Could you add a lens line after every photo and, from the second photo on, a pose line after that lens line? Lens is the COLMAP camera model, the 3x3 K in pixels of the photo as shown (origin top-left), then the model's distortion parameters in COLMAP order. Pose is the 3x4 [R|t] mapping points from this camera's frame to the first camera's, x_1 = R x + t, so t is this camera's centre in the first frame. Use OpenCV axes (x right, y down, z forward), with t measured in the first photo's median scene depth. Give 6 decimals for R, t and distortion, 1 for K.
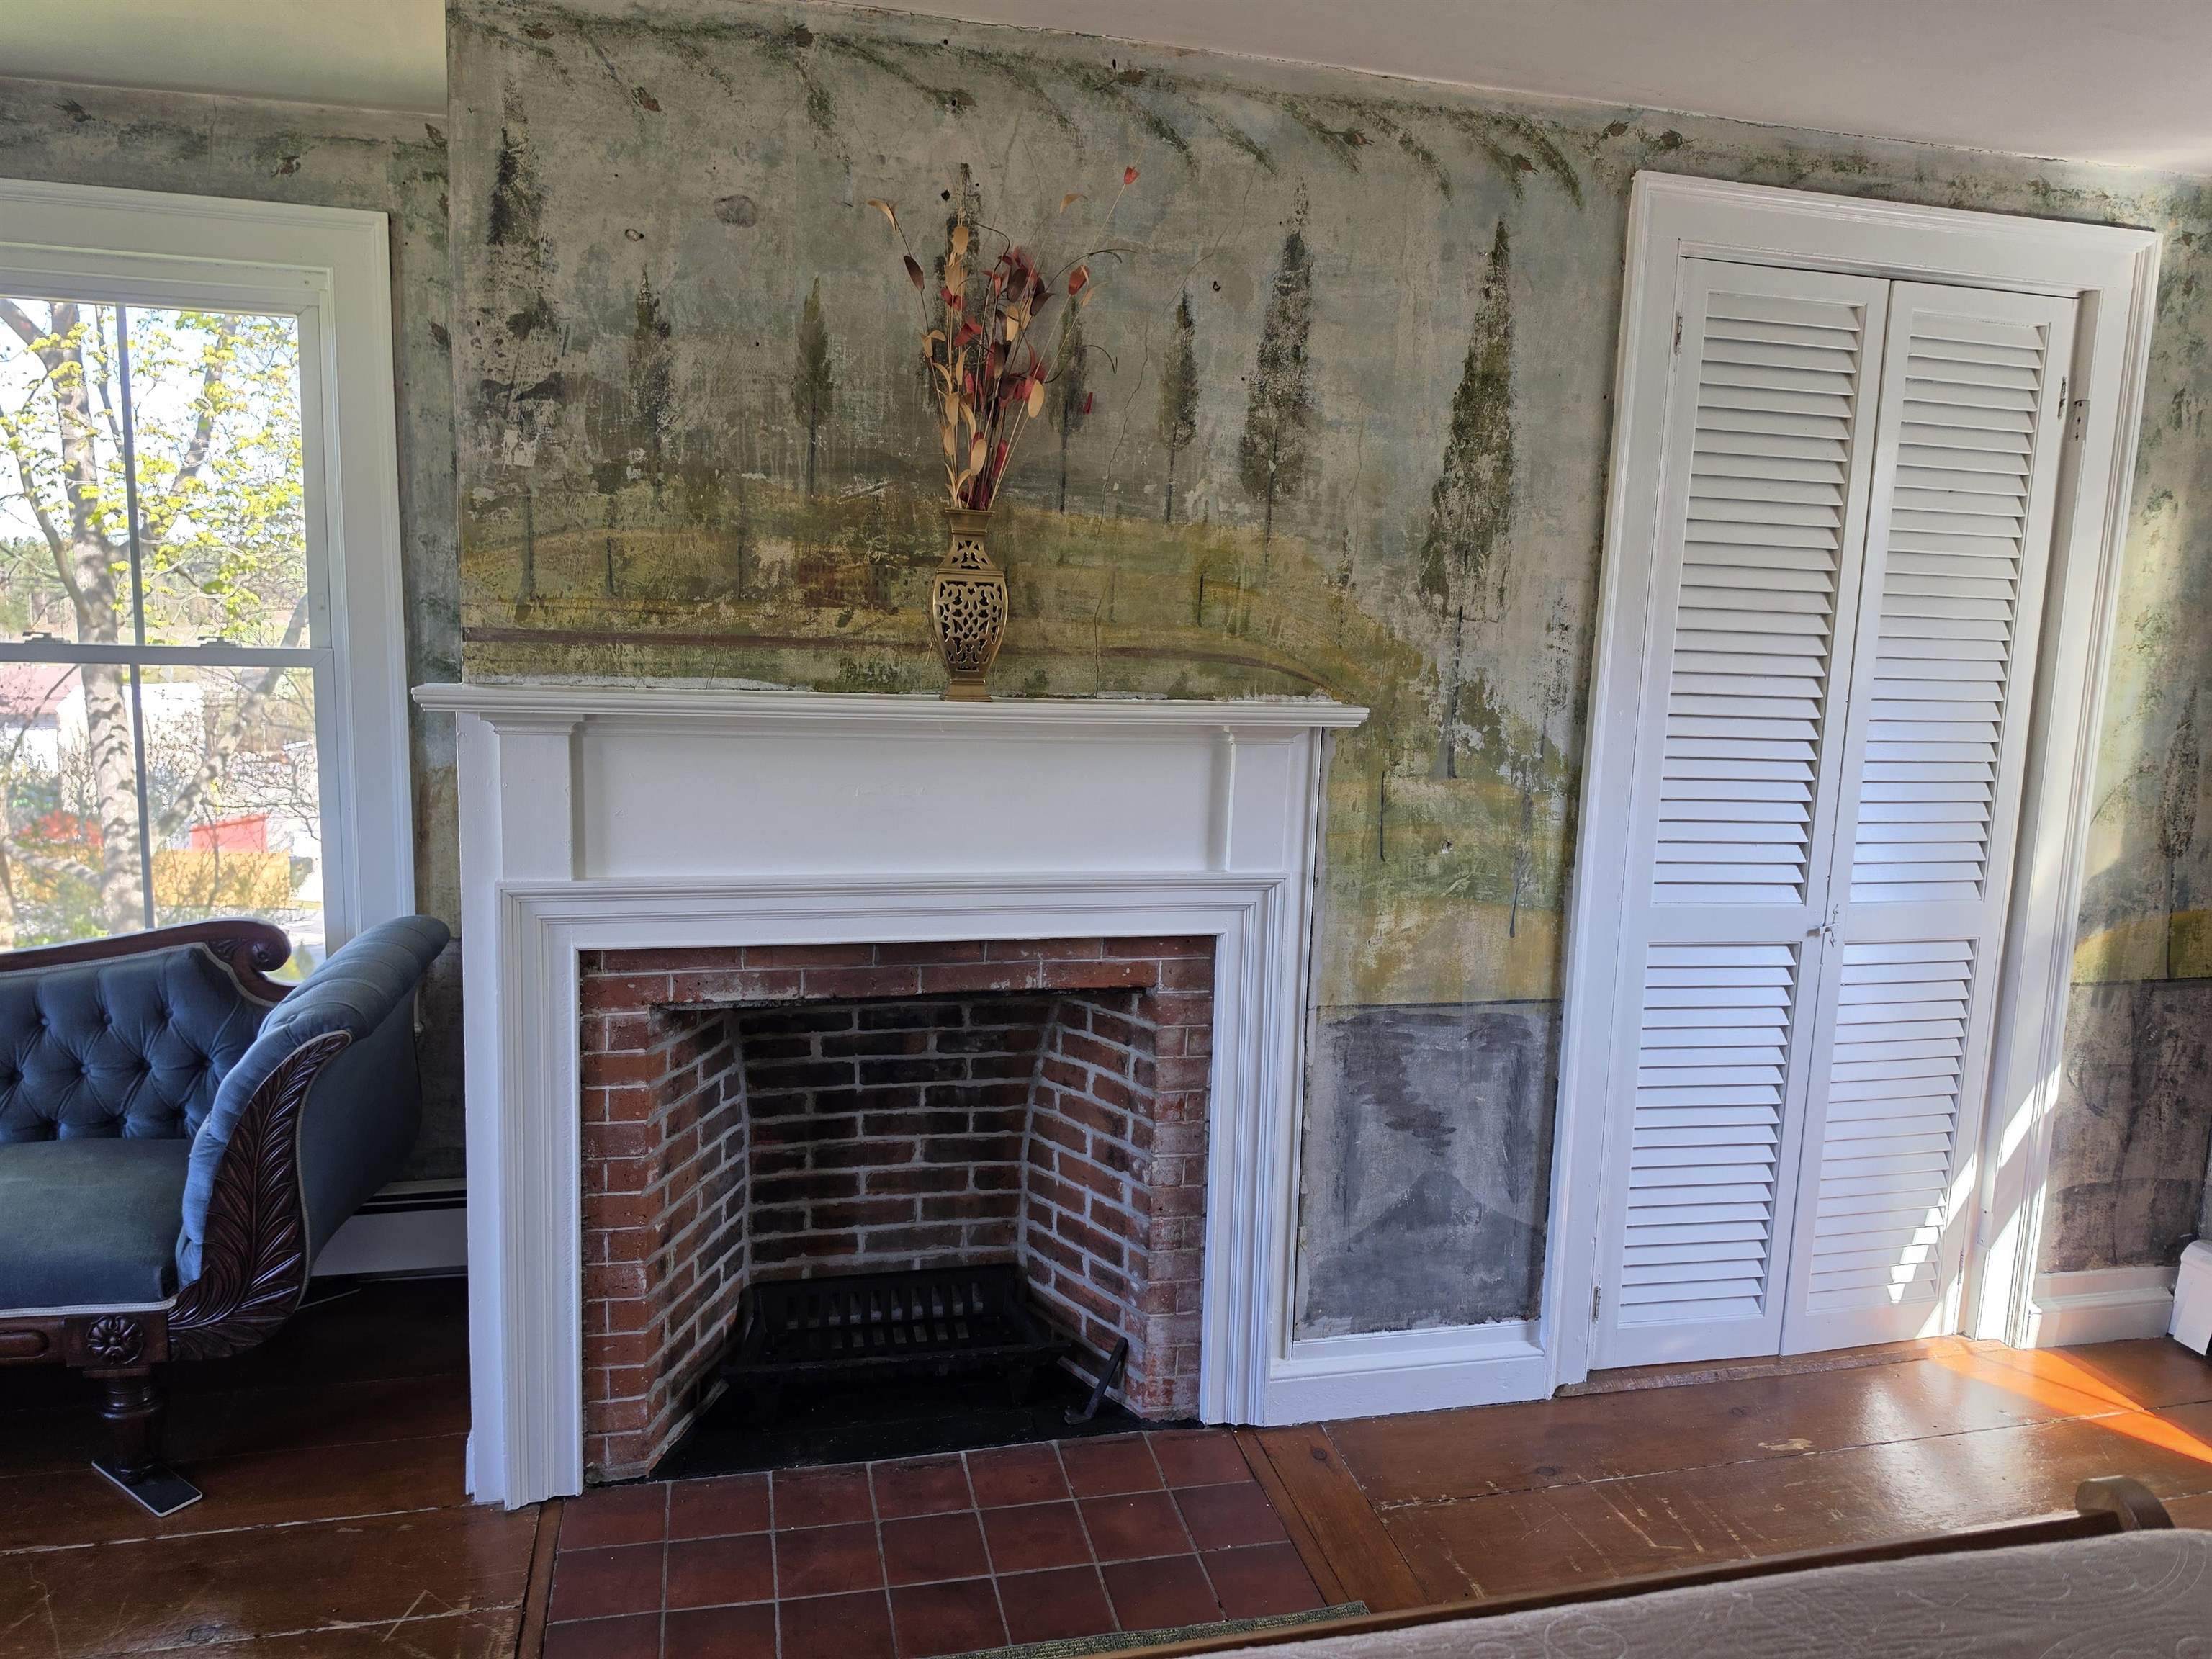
lens RADIAL K [[1535.3, 0, 1070.9], [0, 1535.3, 836.9], [0, 0, 1]] dist [0.055980, -0.062093]
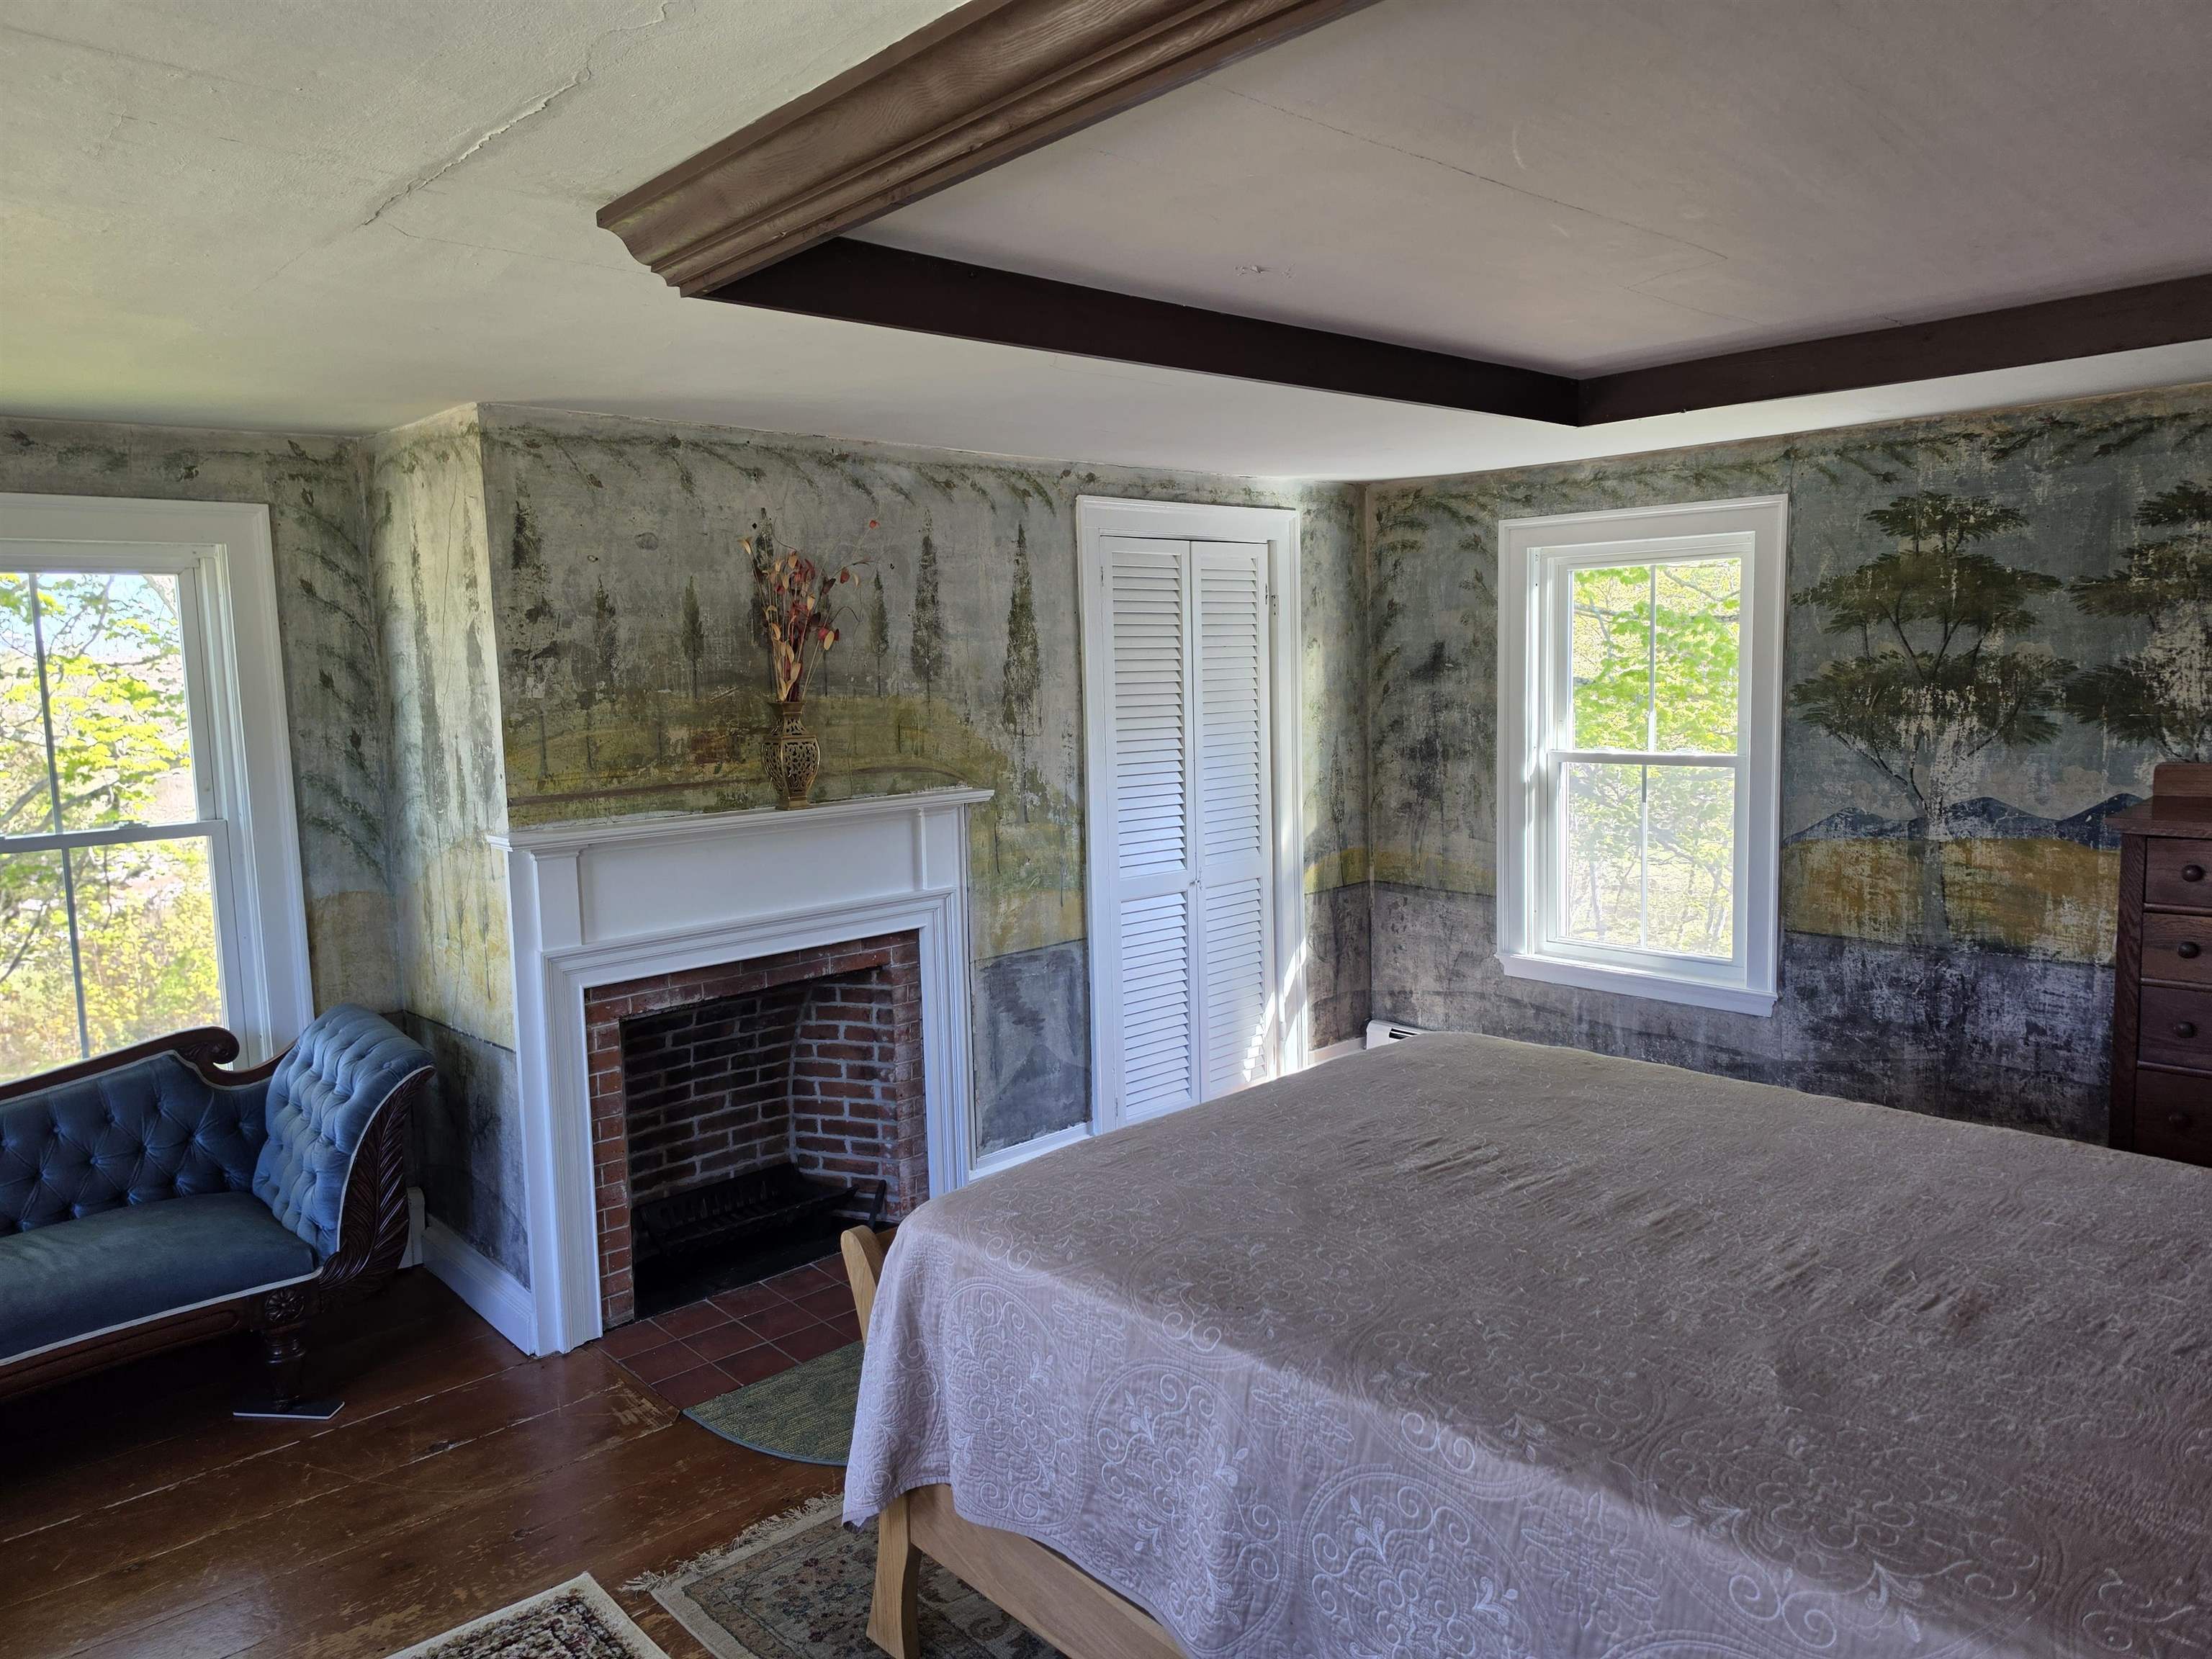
lens RADIAL K [[1535.3, 0, 1097.6], [0, 1535.3, 840.9], [0, 0, 1]] dist [0.055980, -0.062093]
pose [[0.867527, -0.116090, 0.483653, -0.542947], [0.127828, 0.991758, 0.008765, -0.022131], [-0.480684, 0.054220, 0.875216, -0.600439]]
